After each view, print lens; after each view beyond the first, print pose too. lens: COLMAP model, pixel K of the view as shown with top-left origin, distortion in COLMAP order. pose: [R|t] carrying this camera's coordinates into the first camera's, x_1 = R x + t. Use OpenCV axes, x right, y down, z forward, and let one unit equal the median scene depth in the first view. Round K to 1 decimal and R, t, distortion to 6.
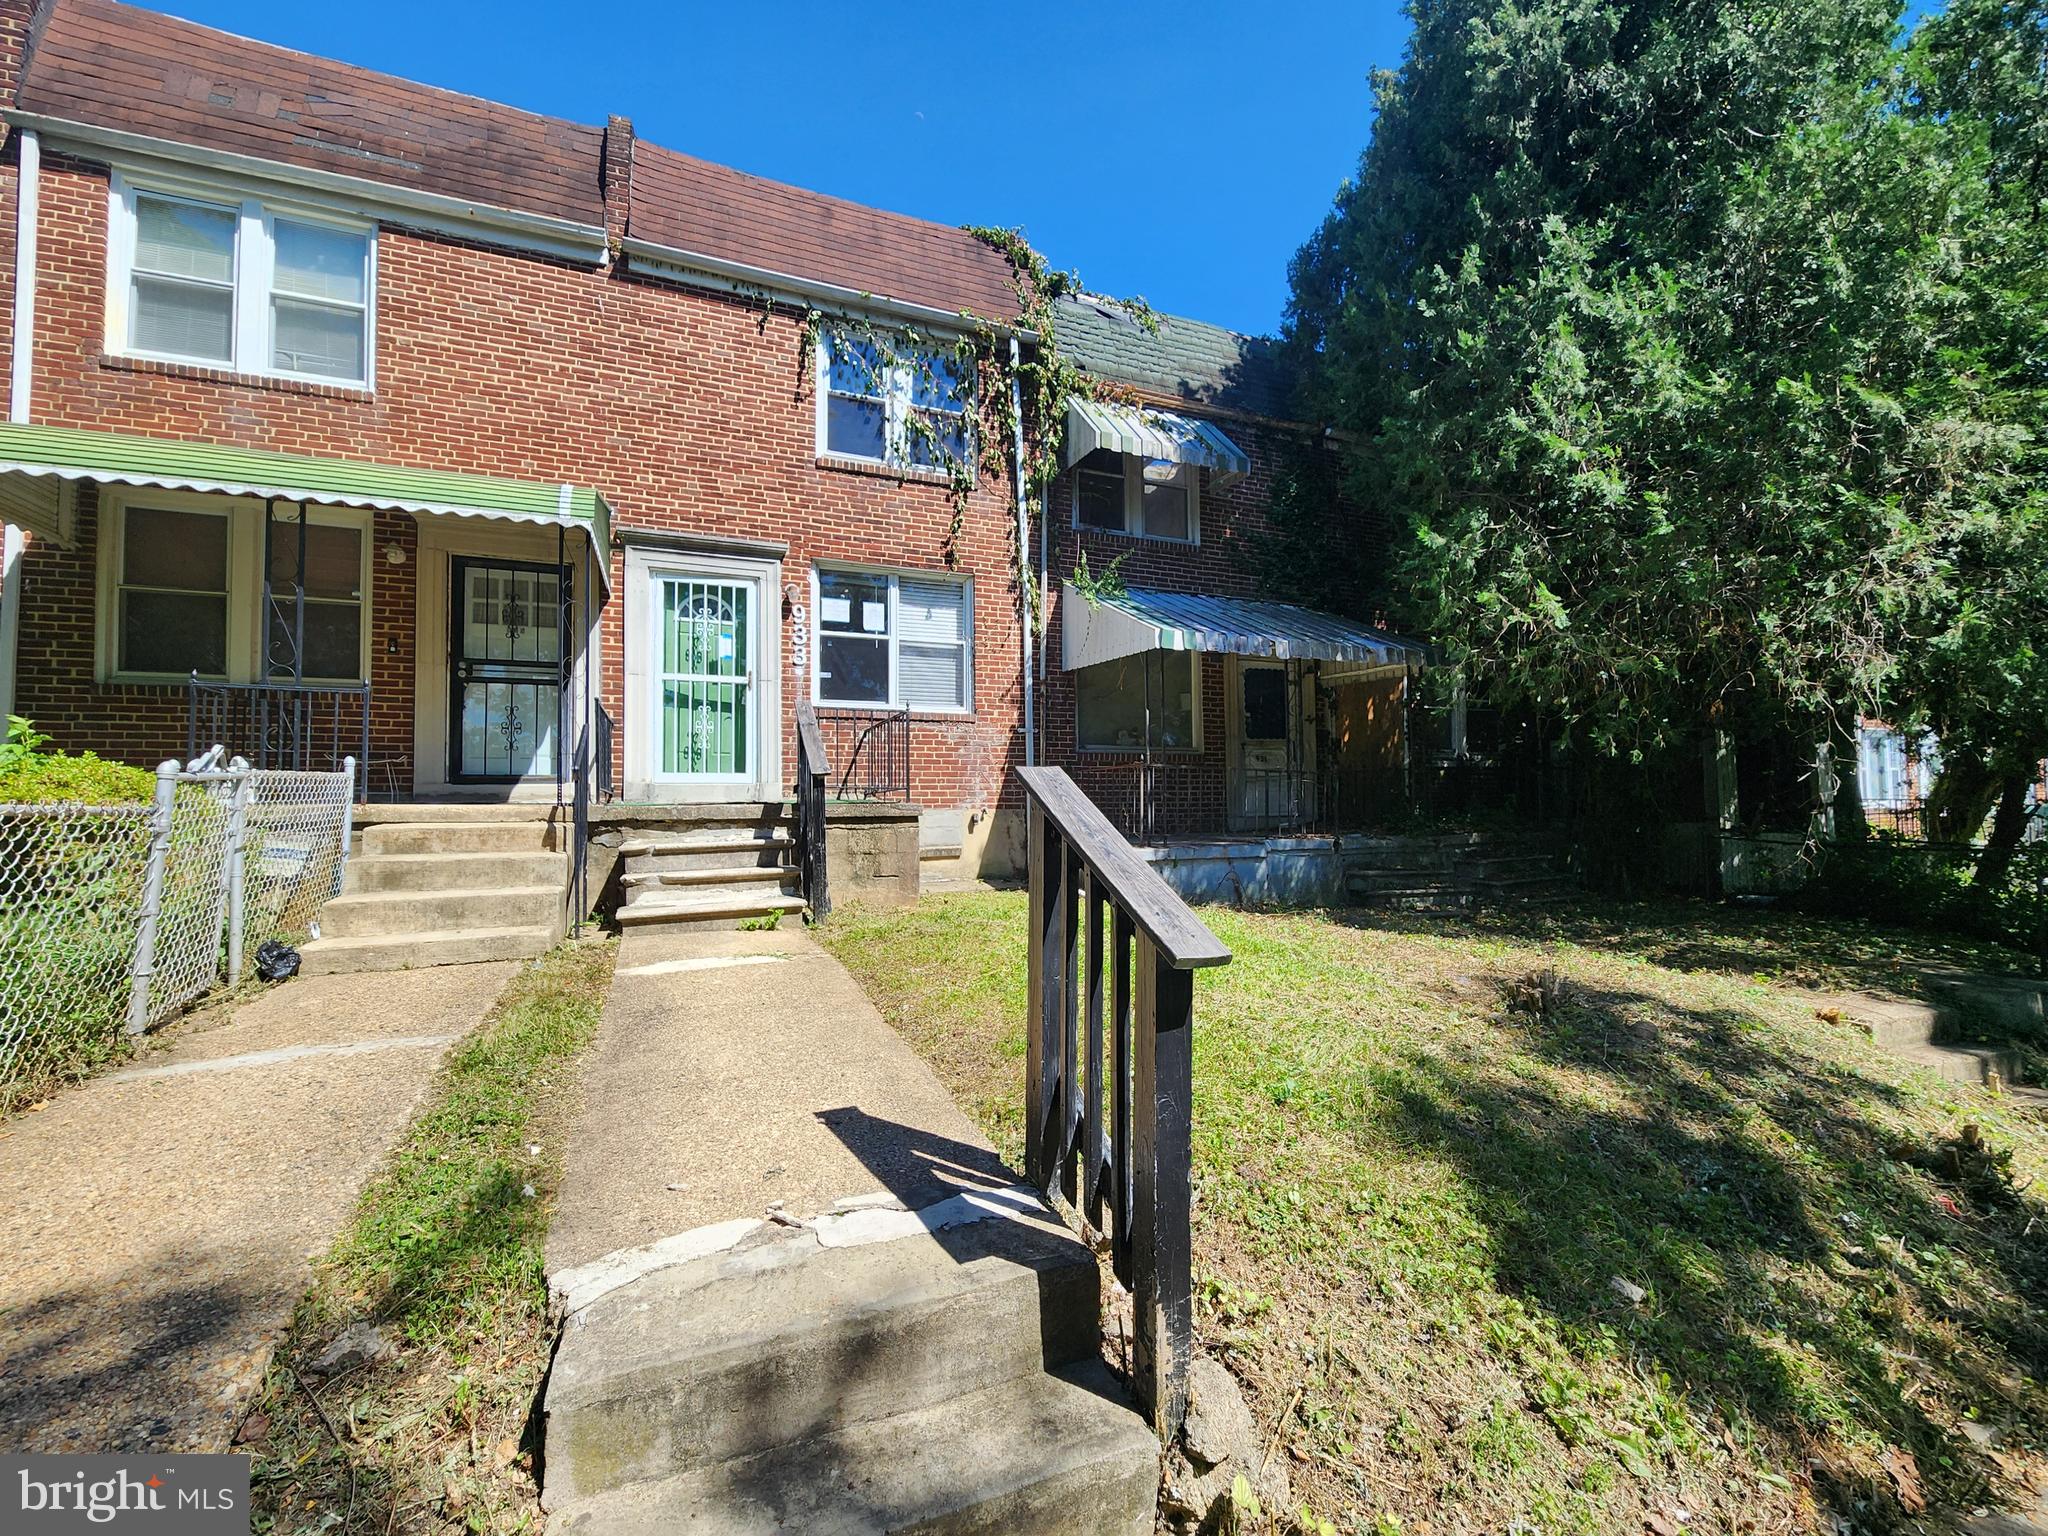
lens RADIAL K [[826.7, 0, 1024.0], [0, 826.7, 768.0], [0, 0, 1]] dist [0.000292, -0.002787]
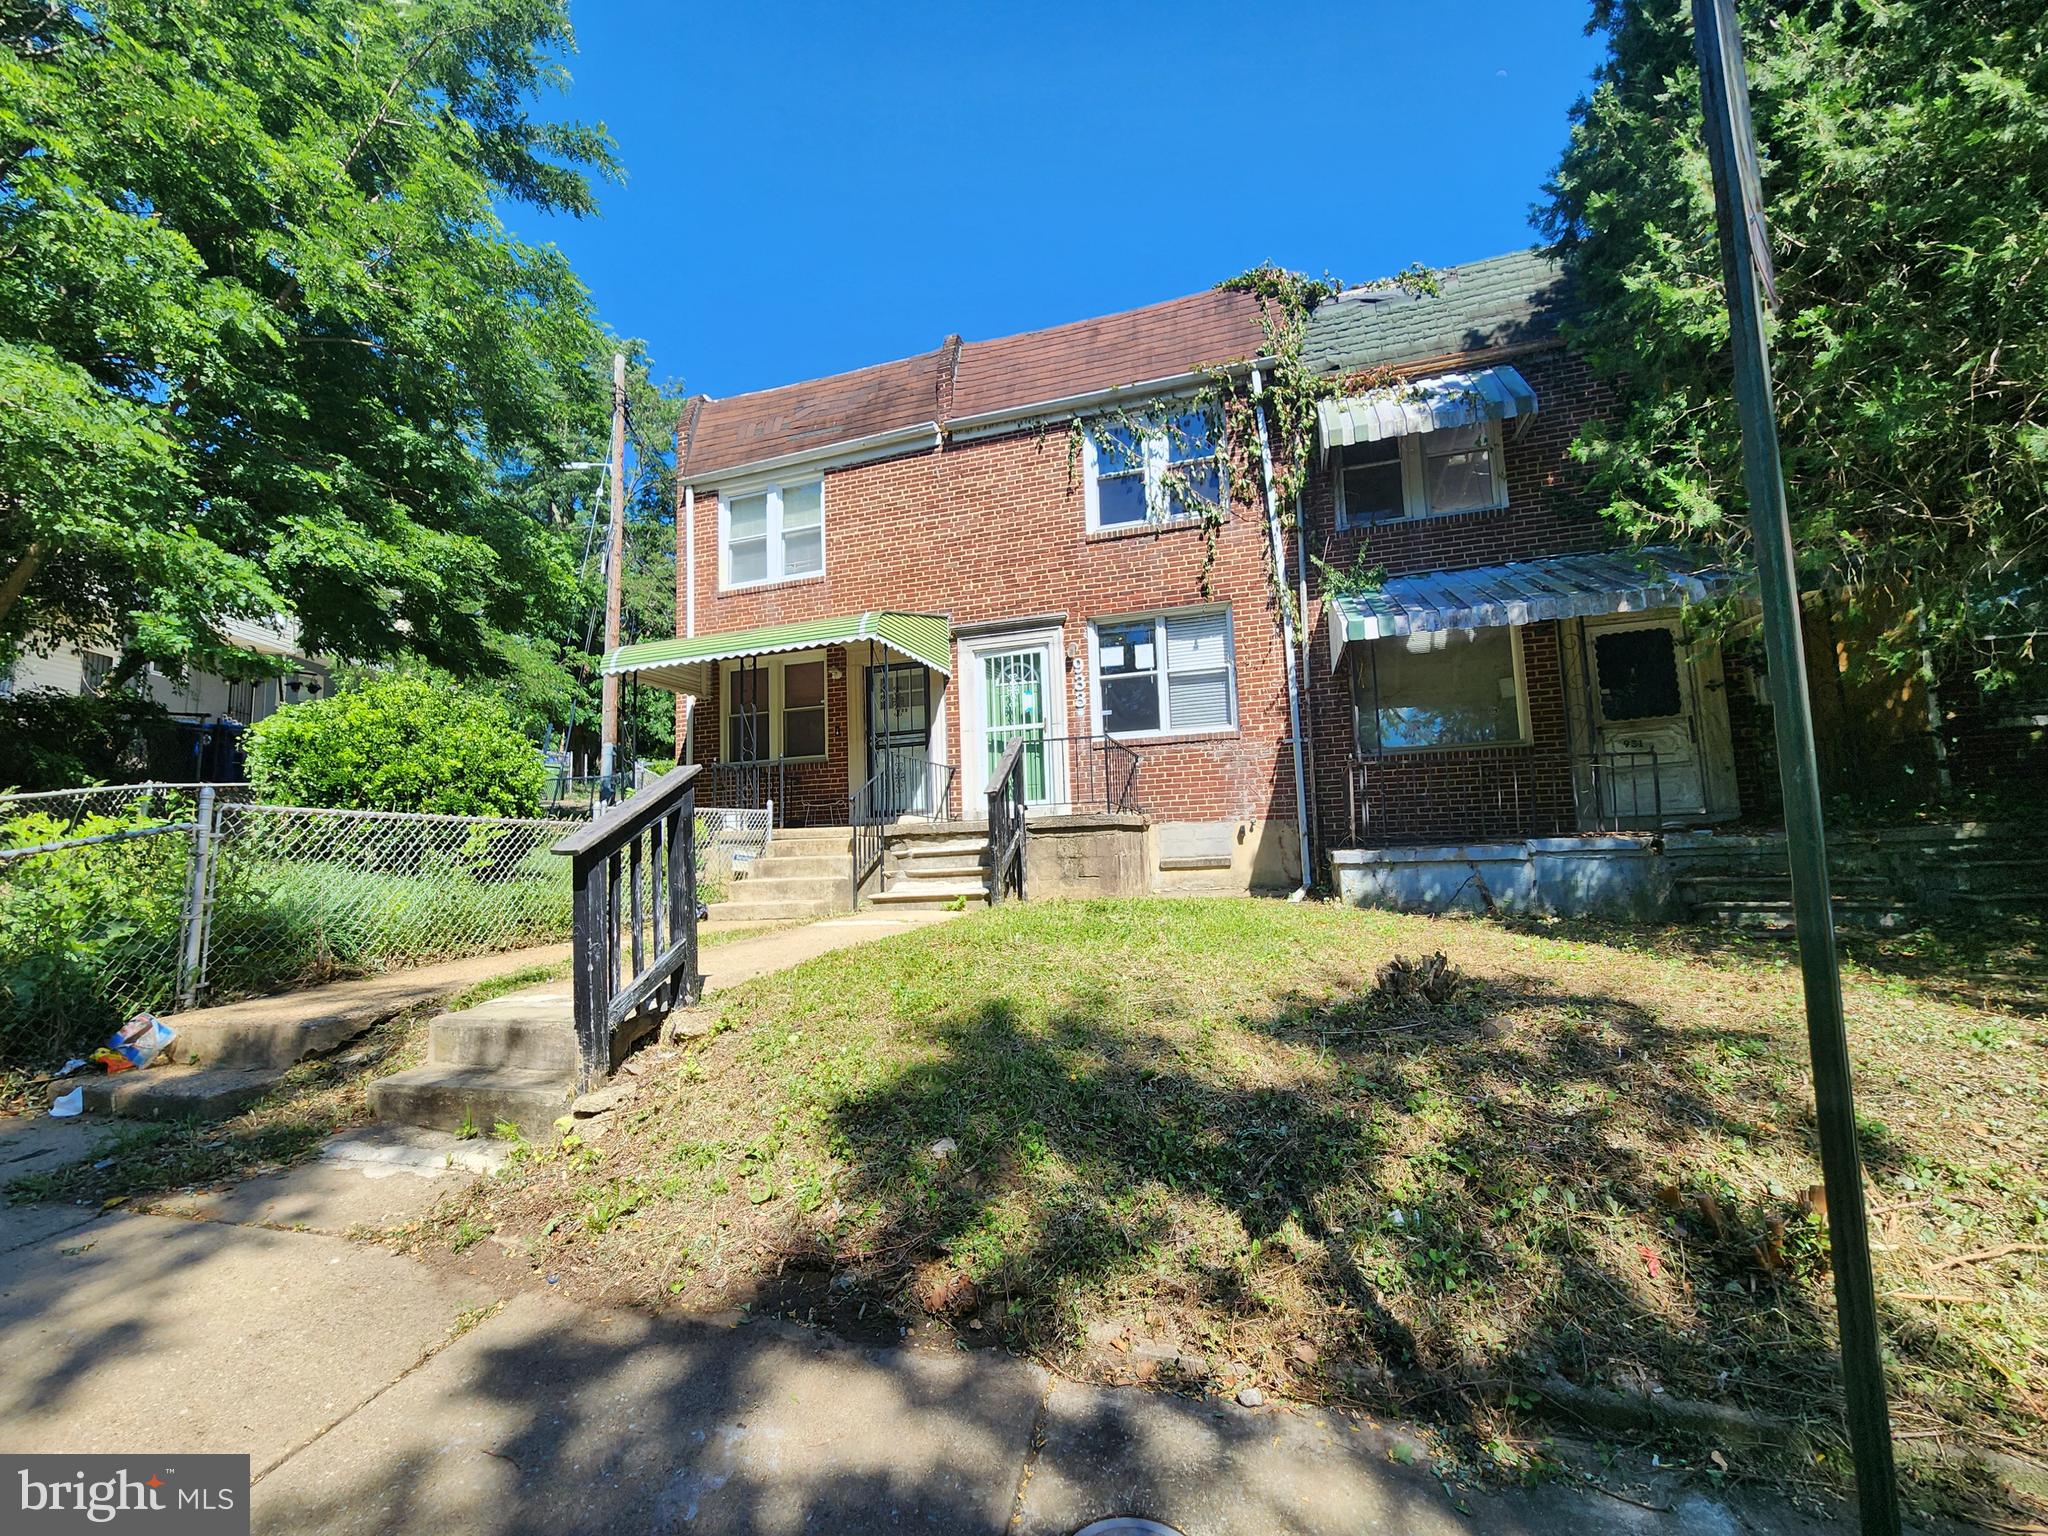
lens RADIAL K [[819.7, 0, 1037.1], [0, 819.7, 768.5], [0, 0, 1]] dist [-0.000723, -0.000070]
pose [[0.769681, -0.085714, -0.632648, 0.412782], [0.056170, 0.996195, -0.066633, 0.039269], [0.635953, 0.015750, 0.771567, 0.032680]]
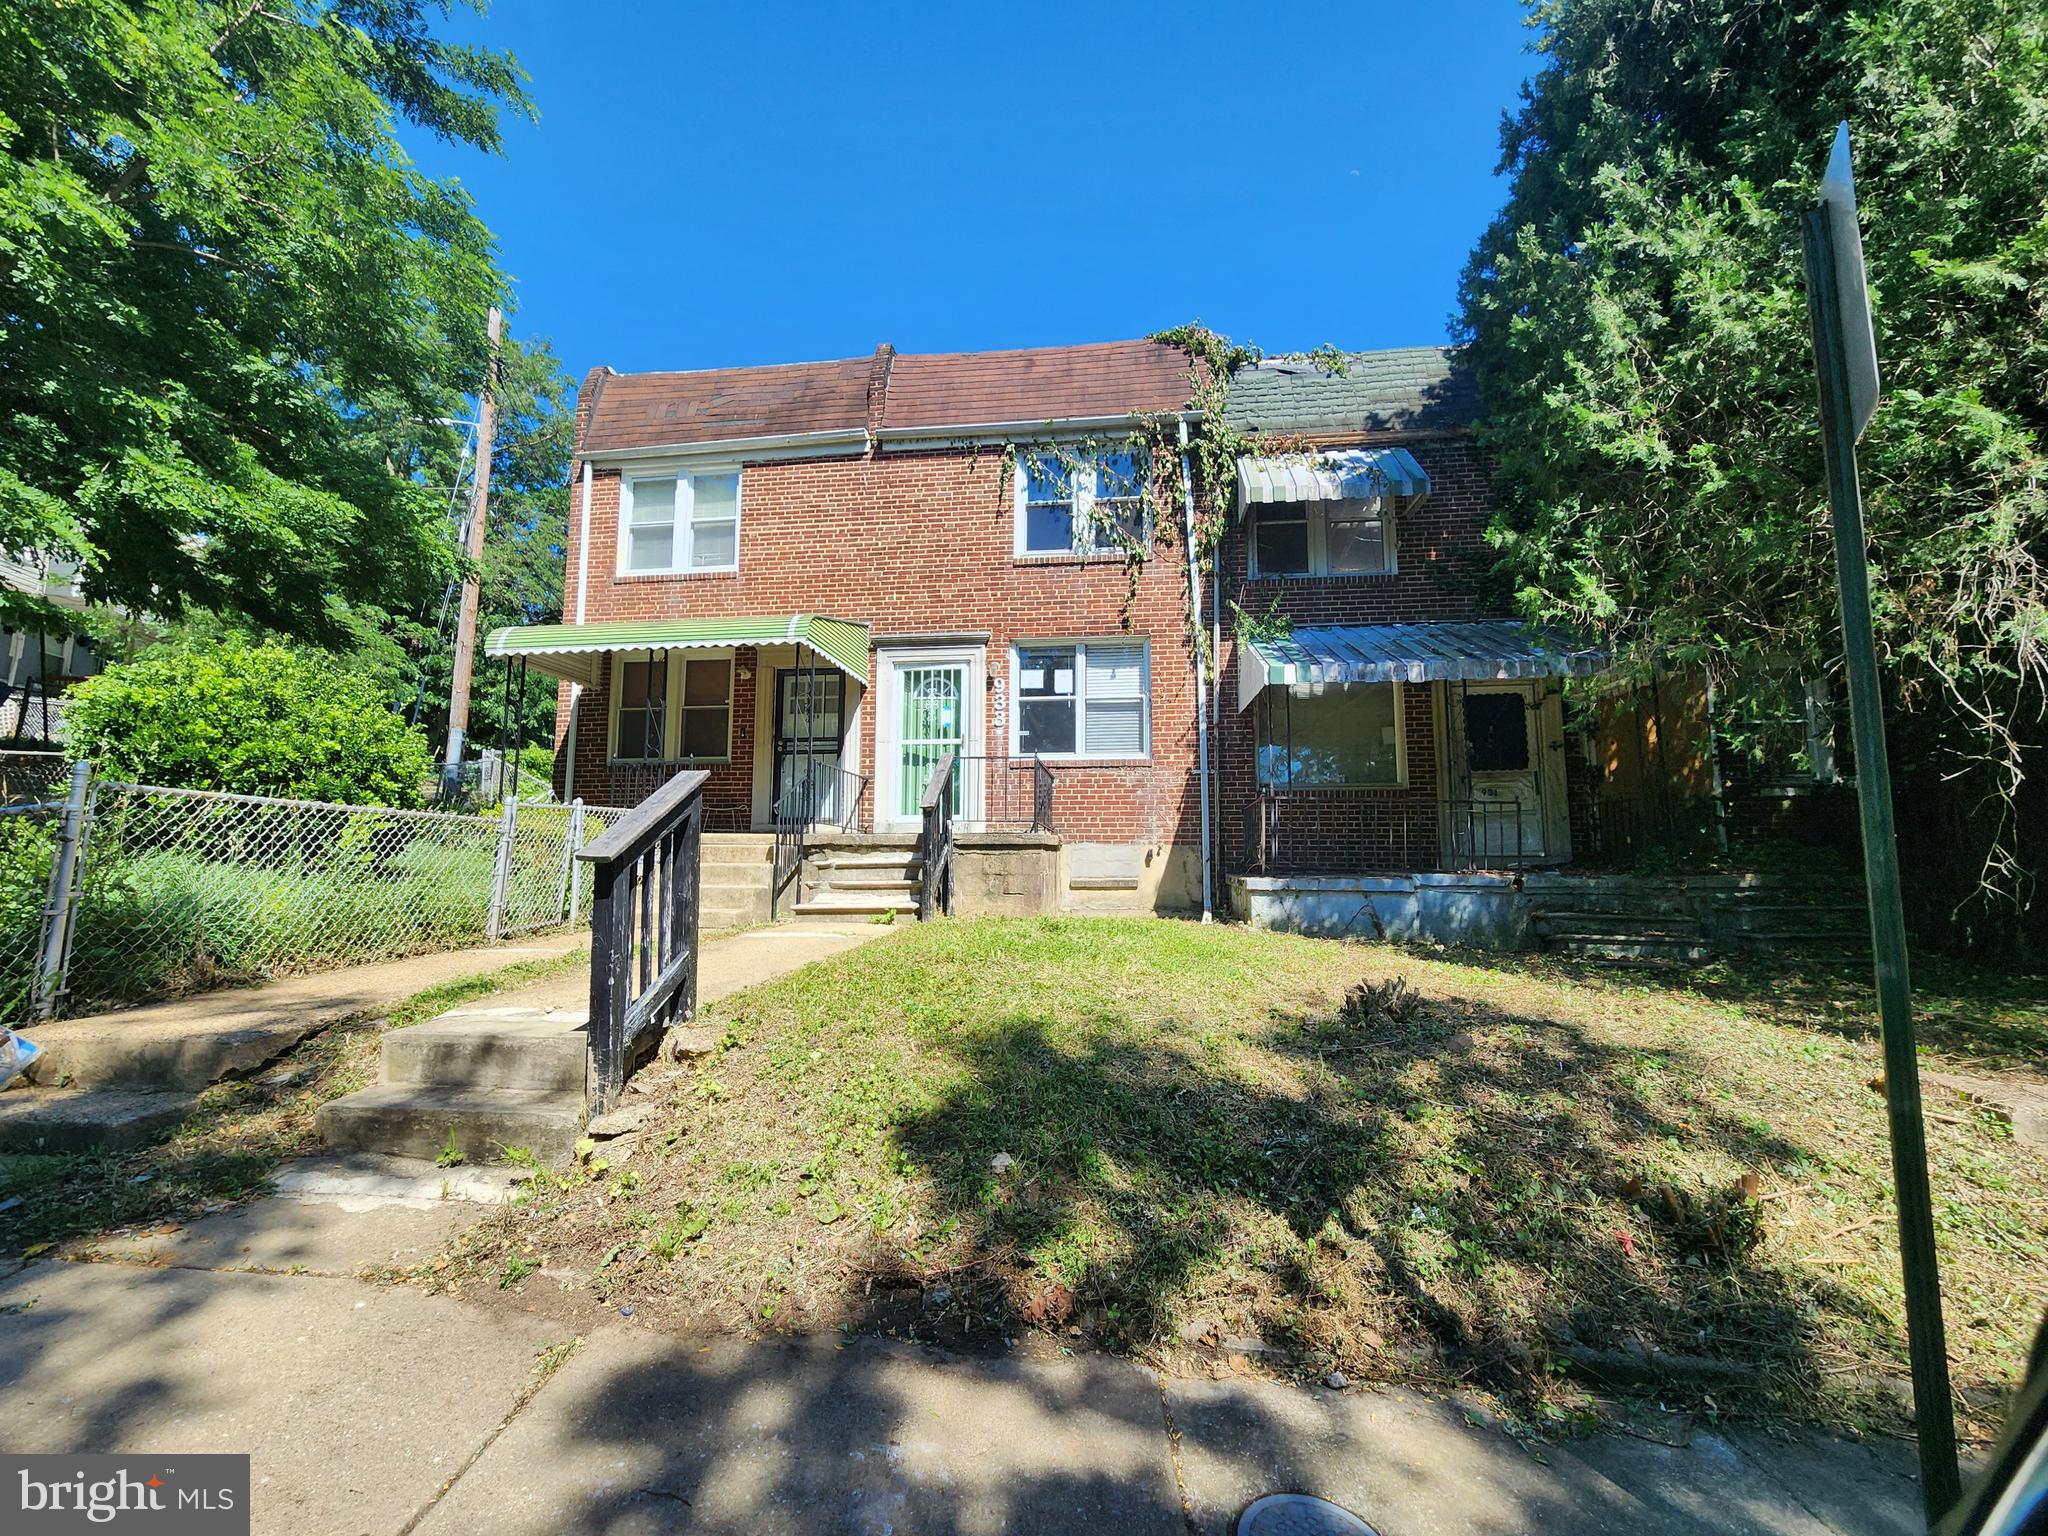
lens RADIAL K [[814.2, 0, 1037.5], [0, 814.2, 773.5], [0, 0, 1]] dist [-0.001111, -0.001081]
pose [[0.871518, -0.044923, -0.488301, 0.351627], [0.011180, 0.997356, -0.071800, 0.031874], [0.490236, 0.057115, 0.869716, -0.023769]]
